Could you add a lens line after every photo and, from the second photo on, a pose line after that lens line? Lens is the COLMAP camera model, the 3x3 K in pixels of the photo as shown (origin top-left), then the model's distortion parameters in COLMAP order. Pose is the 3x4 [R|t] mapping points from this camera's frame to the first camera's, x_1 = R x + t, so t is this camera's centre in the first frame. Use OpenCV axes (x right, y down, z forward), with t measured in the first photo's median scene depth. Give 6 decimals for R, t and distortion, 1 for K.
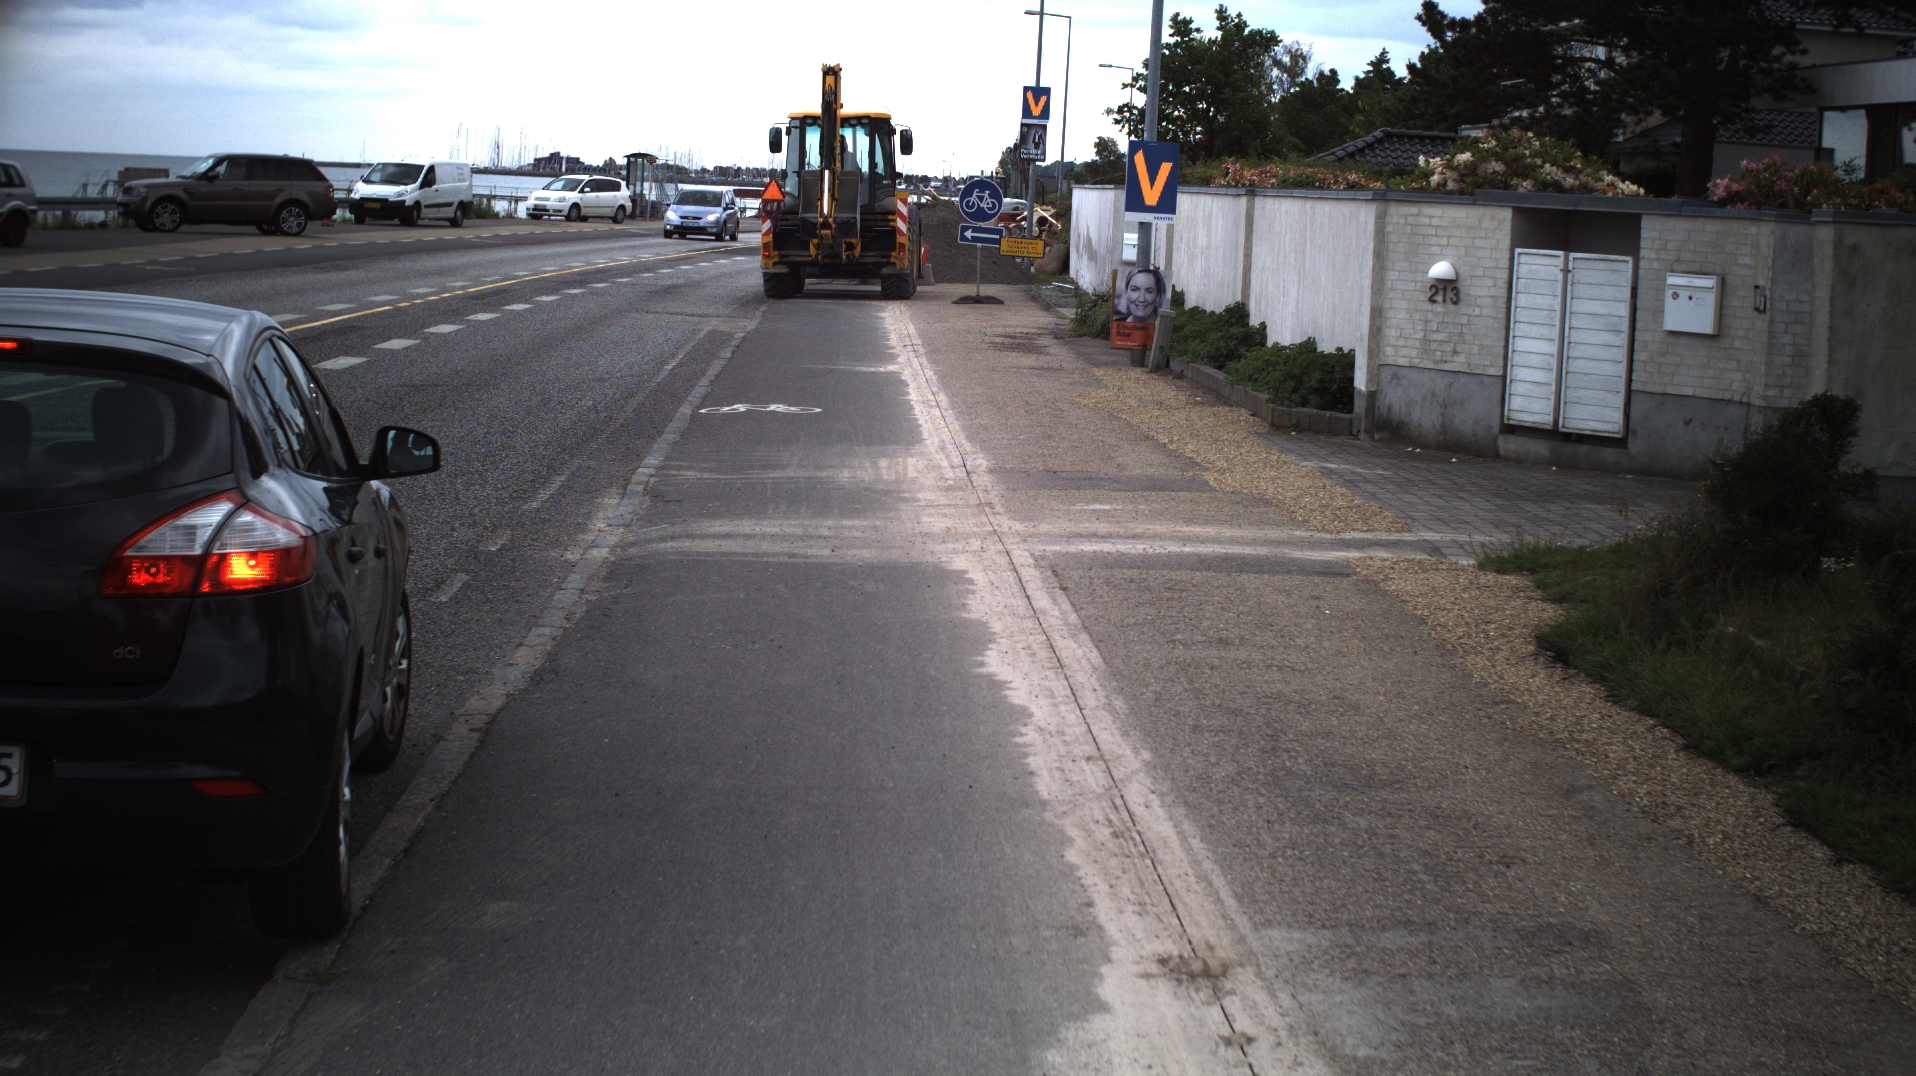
lens RADIAL K [[3554.5, 0, 973.0], [0, 3554.5, 530.8], [0, 0, 1]] dist [-0.257362, 0.000000]
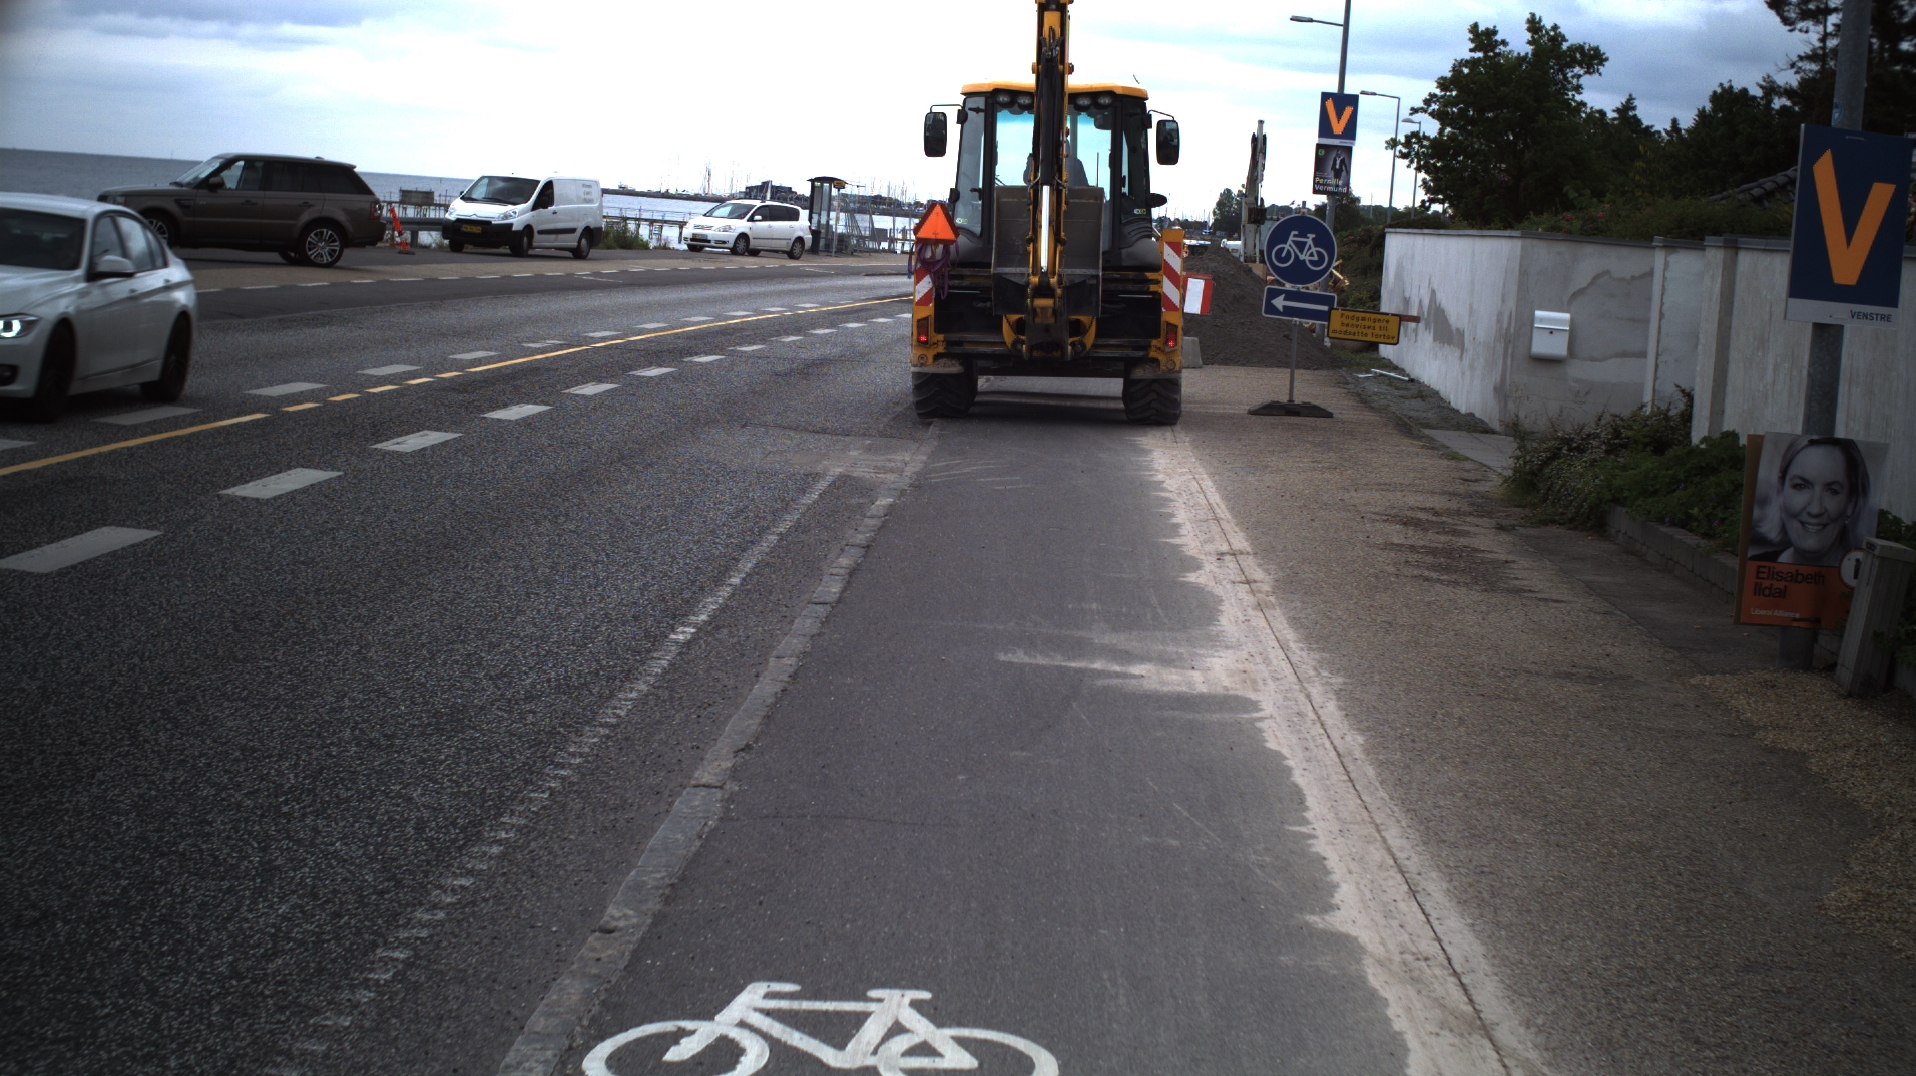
lens RADIAL K [[3553.4, 0, 956.7], [0, 3553.4, 532.2], [0, 0, 1]] dist [-0.252257, 0.000000]
pose [[0.997581, 0.031550, -0.061947, -0.027781], [-0.032187, 0.999439, -0.009304, -0.055612], [0.061619, 0.011275, 0.998036, 0.584194]]
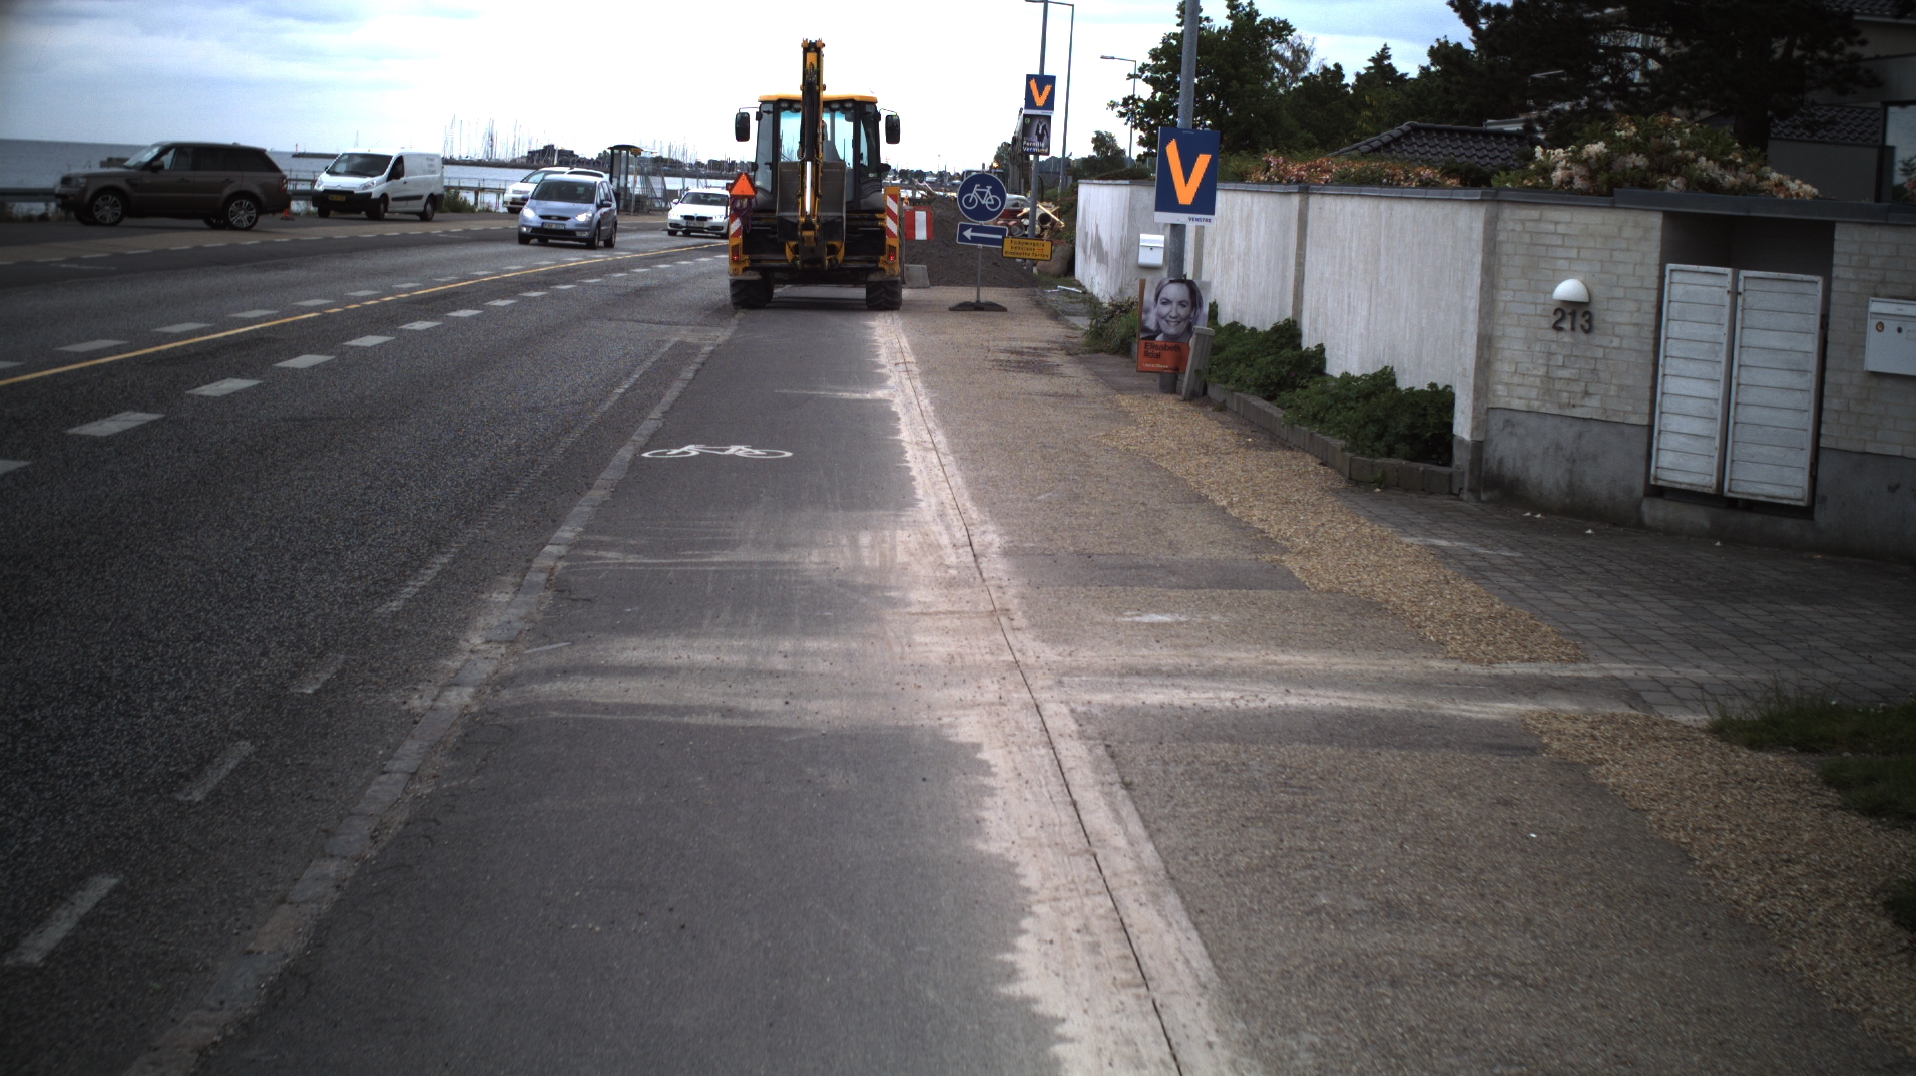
lens RADIAL K [[3553.4, 0, 954.0], [0, 3553.4, 542.9], [0, 0, 1]] dist [-0.252257, 0.000000]
pose [[0.999978, 0.005792, -0.003329, -0.002149], [-0.005776, 0.999972, 0.004812, -0.014066], [0.003357, -0.004793, 0.999983, 0.146342]]
